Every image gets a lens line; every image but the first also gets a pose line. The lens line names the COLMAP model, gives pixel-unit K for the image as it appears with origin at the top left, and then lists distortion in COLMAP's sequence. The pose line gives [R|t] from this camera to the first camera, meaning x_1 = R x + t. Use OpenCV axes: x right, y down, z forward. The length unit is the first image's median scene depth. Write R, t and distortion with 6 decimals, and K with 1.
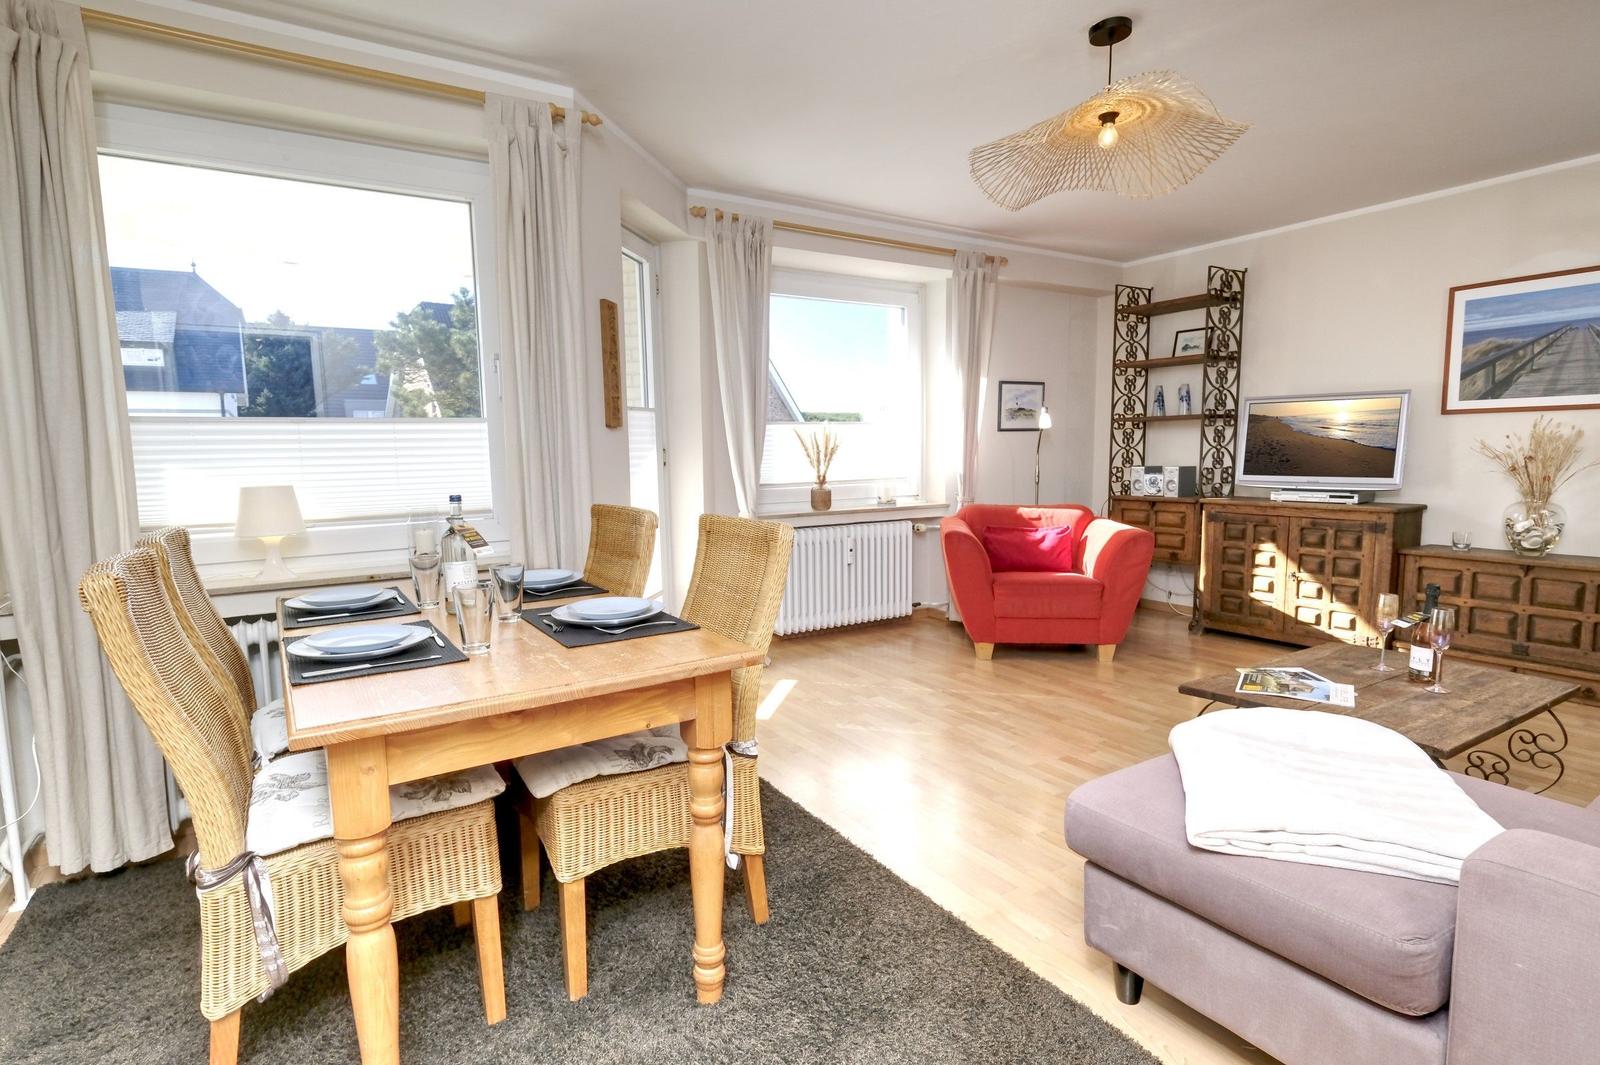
lens RADIAL K [[819.0, 0, 781.2], [0, 819.0, 536.5], [0, 0, 1]] dist [0.001600, 0.000469]
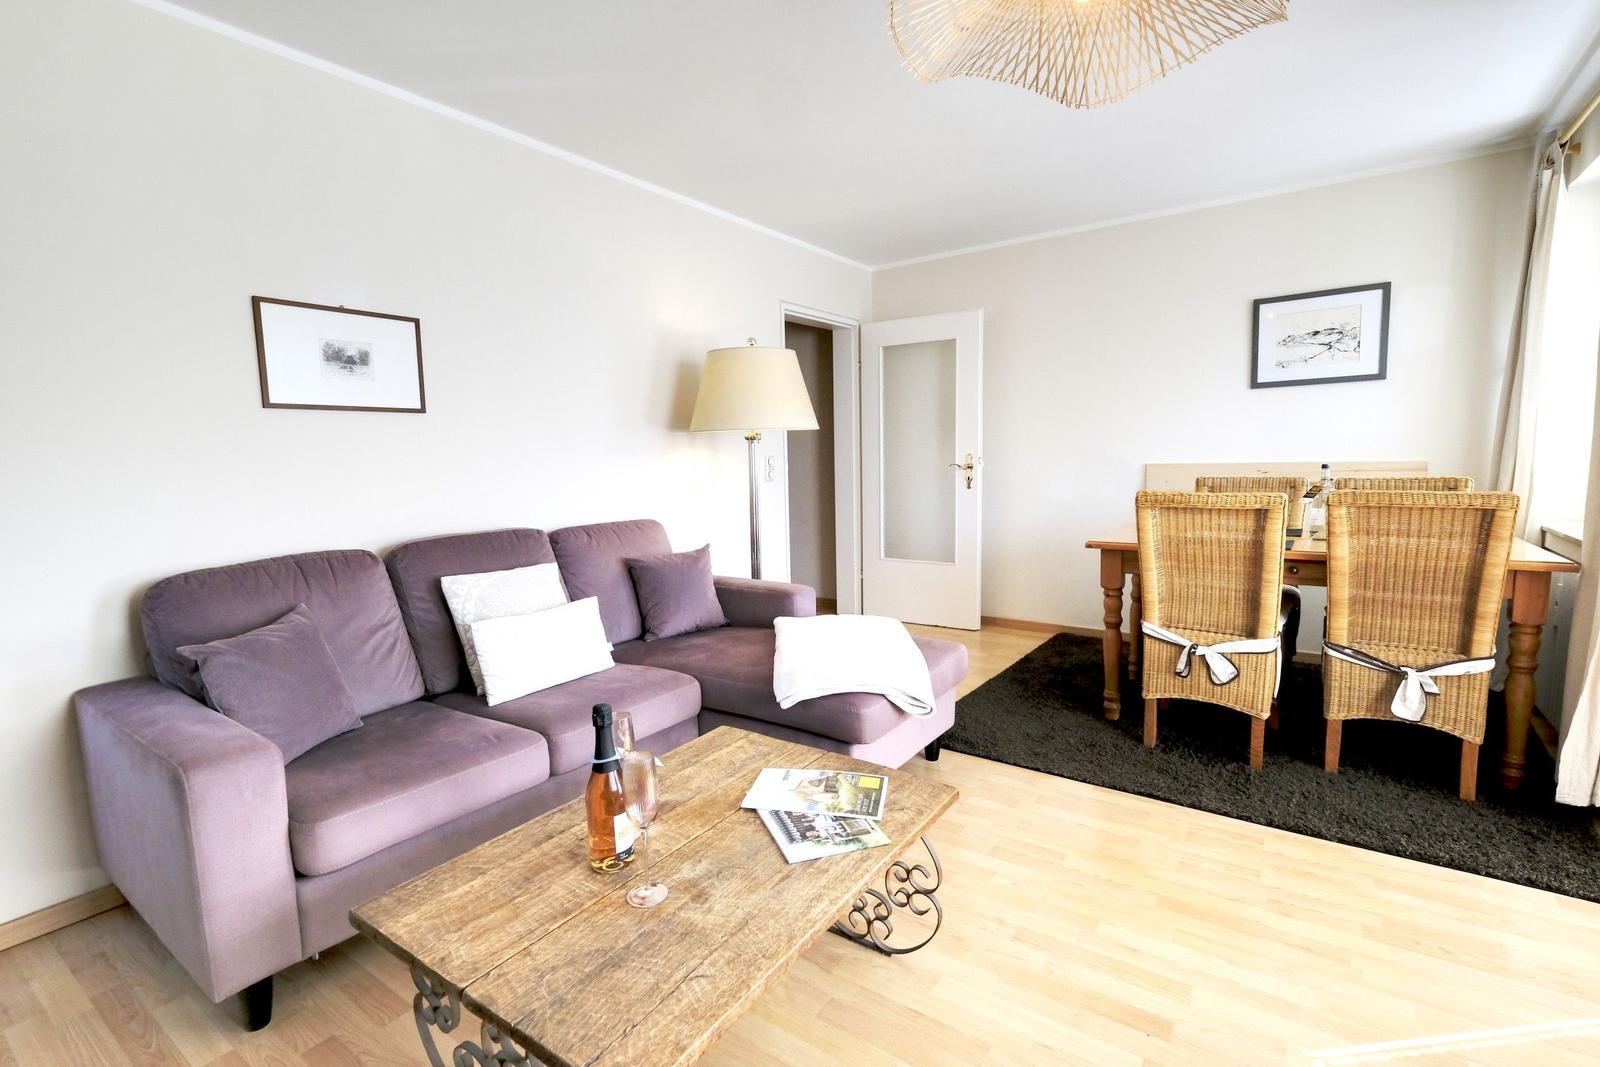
lens RADIAL K [[741.5, 0, 800.0], [0, 741.5, 533.5], [0, 0, 1]] dist [-0.000385, -0.000042]
pose [[-0.917498, 0.083508, -0.388876, 0.477530], [-0.003001, 0.976230, 0.216718, -0.098357], [0.397730, 0.200005, -0.895438, 0.836305]]
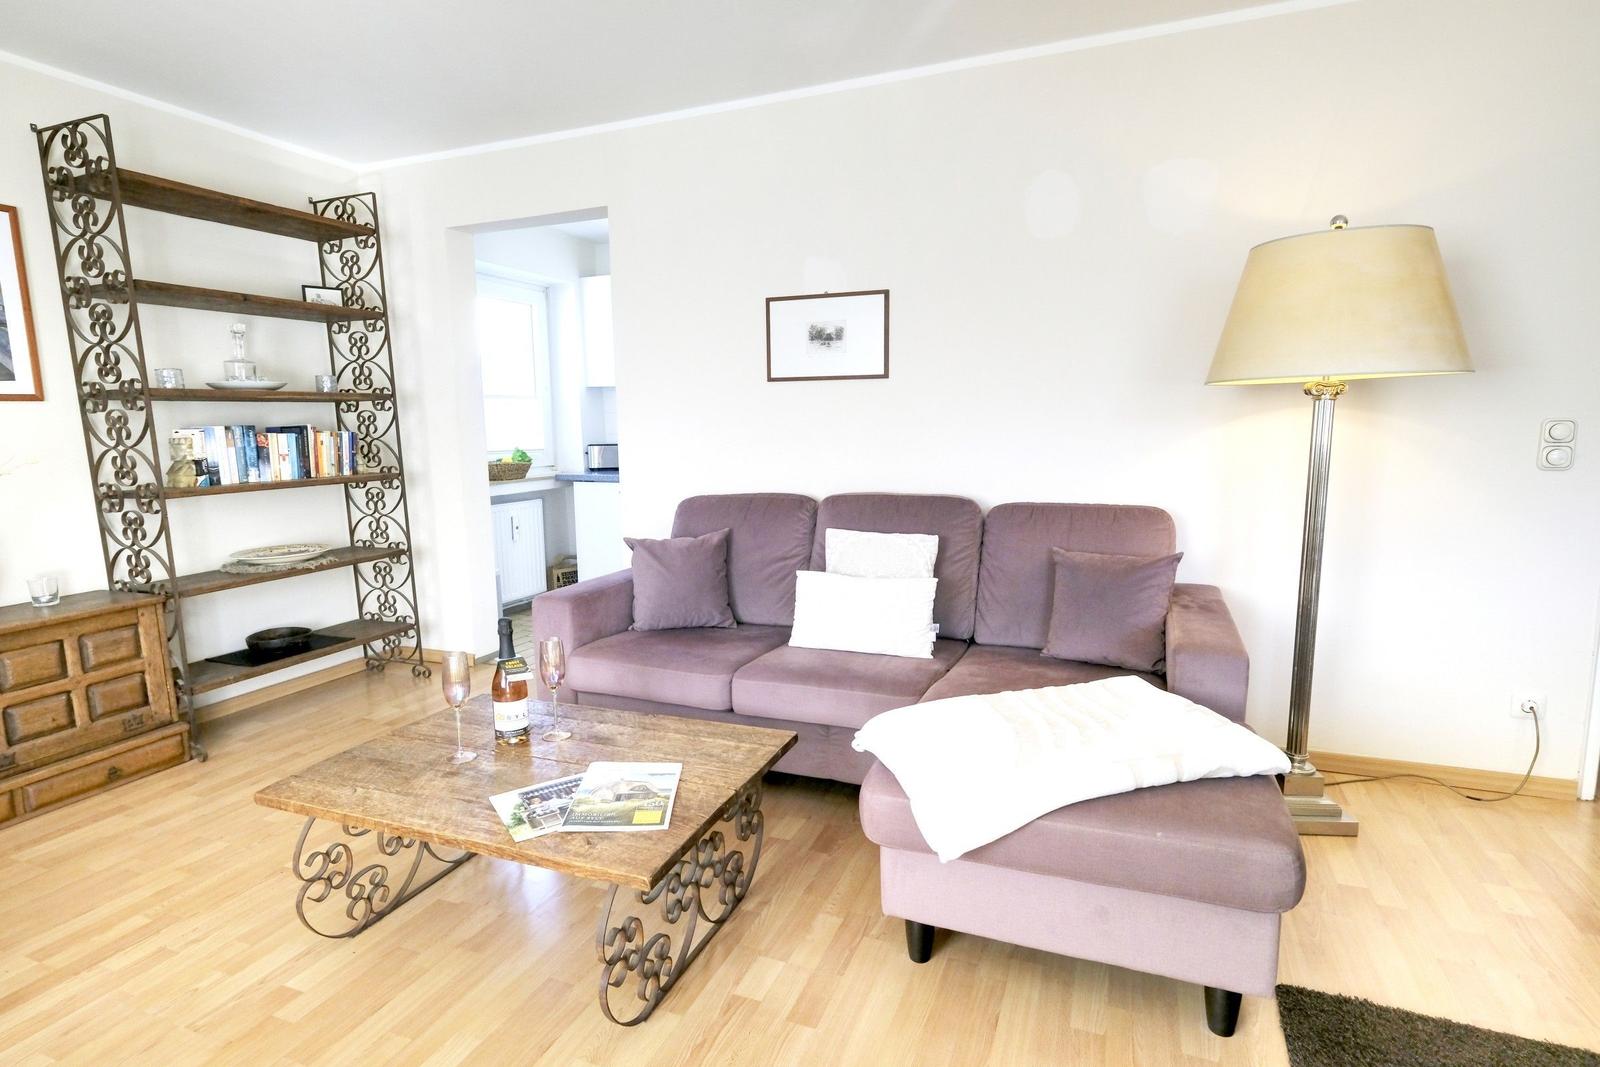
lens RADIAL K [[829.8, 0, 793.2], [0, 829.8, 539.4], [0, 0, 1]] dist [-0.000915, 0.000112]
pose [[-0.594668, -0.086590, 0.799295, 0.006092], [0.113440, 0.975200, 0.190045, -0.073846], [-0.795928, 0.203686, -0.570097, 0.674219]]
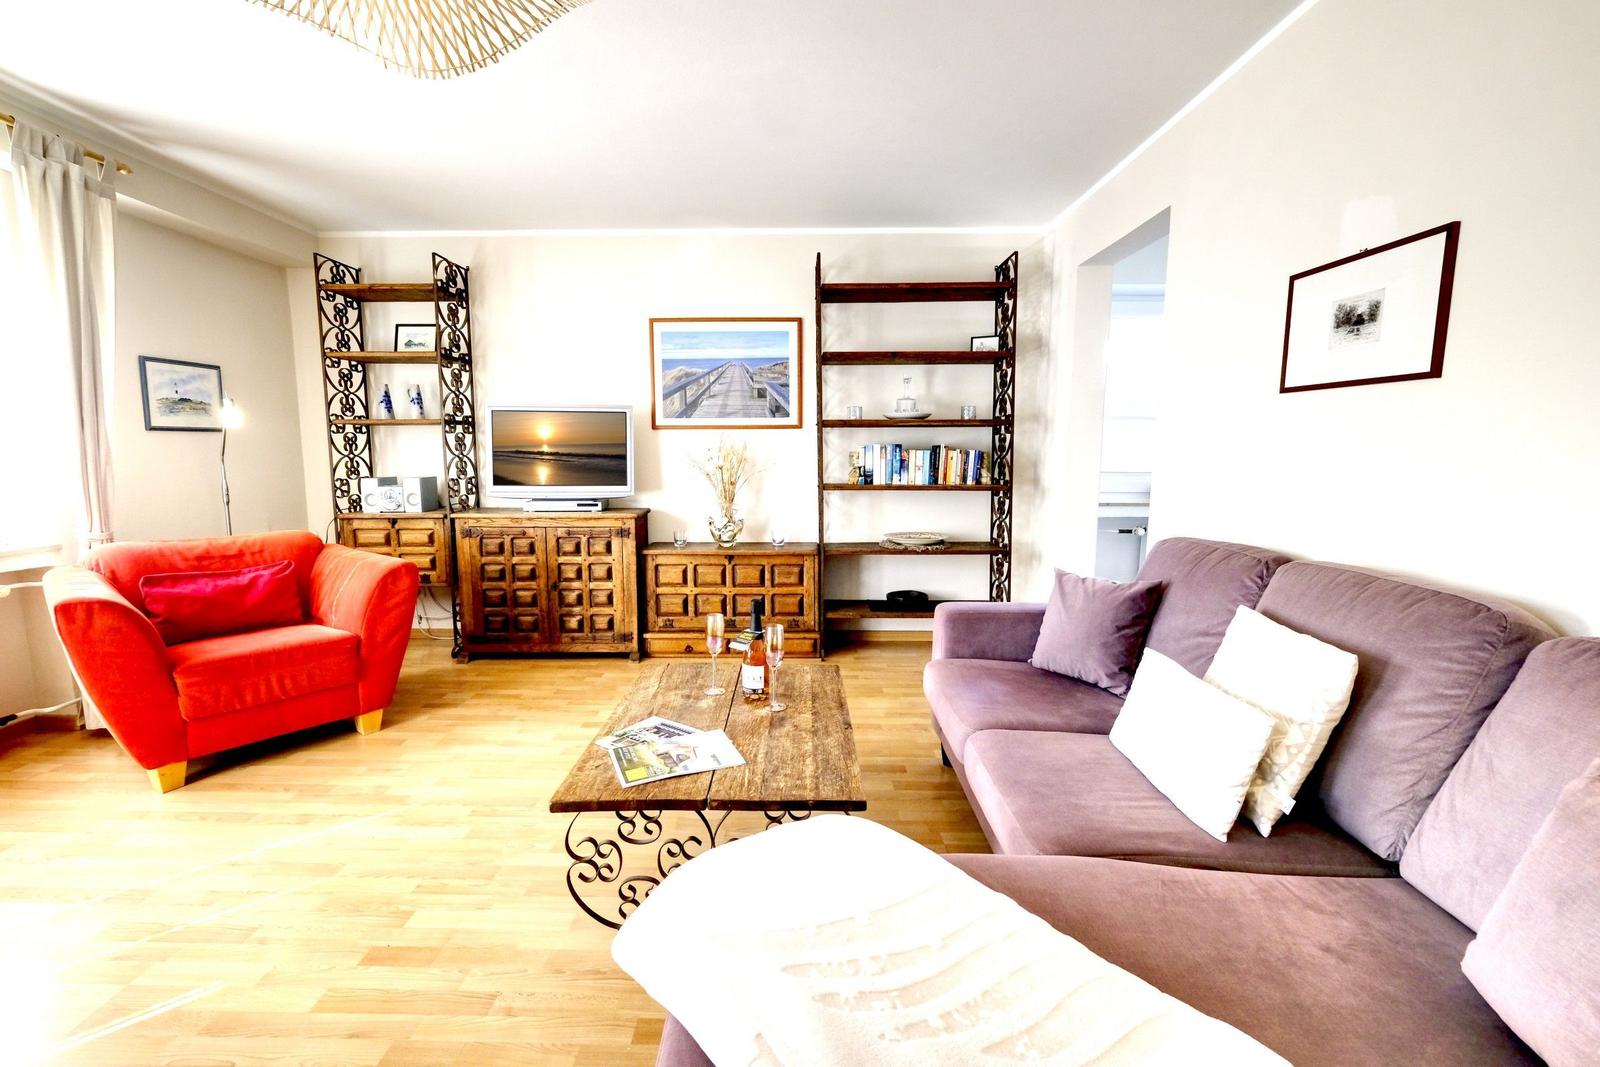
lens RADIAL K [[700.5, 0, 793.5], [0, 700.5, 539.0], [0, 0, 1]] dist [-0.002131, -0.000217]
pose [[0.535196, -0.092931, 0.839601, 0.066545], [0.081974, 0.994953, 0.057873, -0.033034], [-0.840741, 0.037852, 0.540113, 0.280434]]
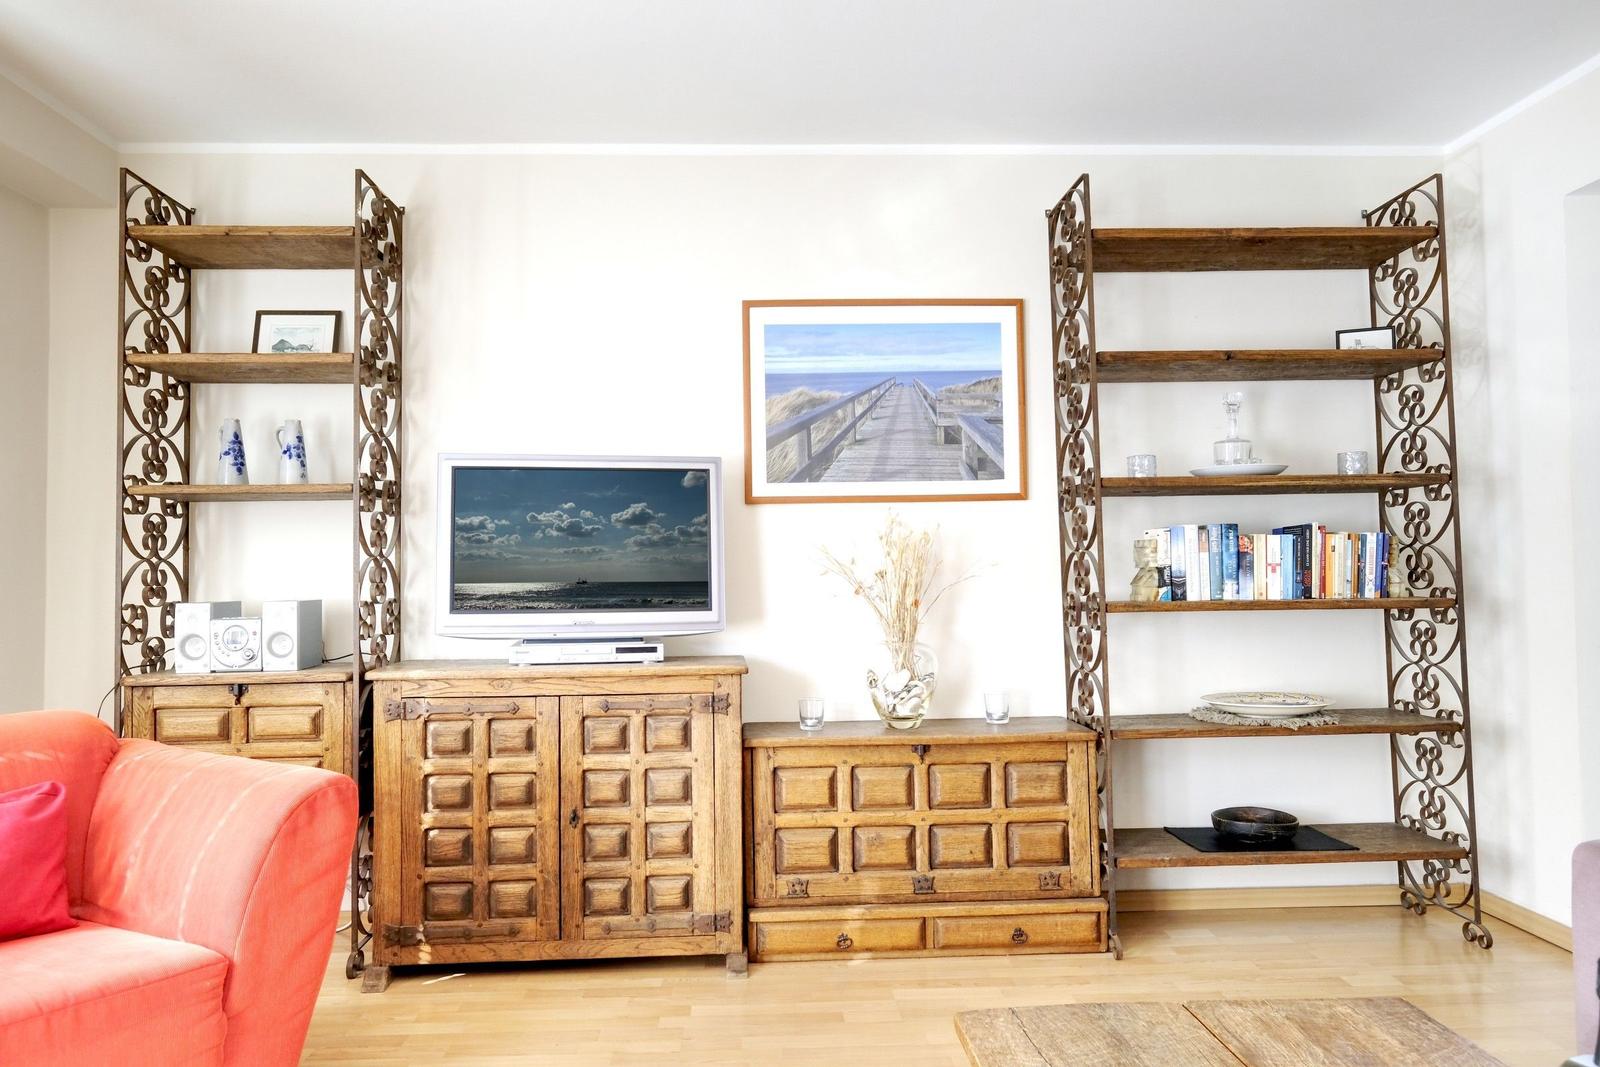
lens RADIAL K [[1104.3, 0, 797.9], [0, 1104.3, 535.9], [0, 0, 1]] dist [0.004475, 0.000396]
pose [[0.484752, 0.037448, 0.873850, 0.105204], [0.099369, 0.990256, -0.097560, -0.038638], [-0.868989, 0.134126, 0.476307, 0.527833]]
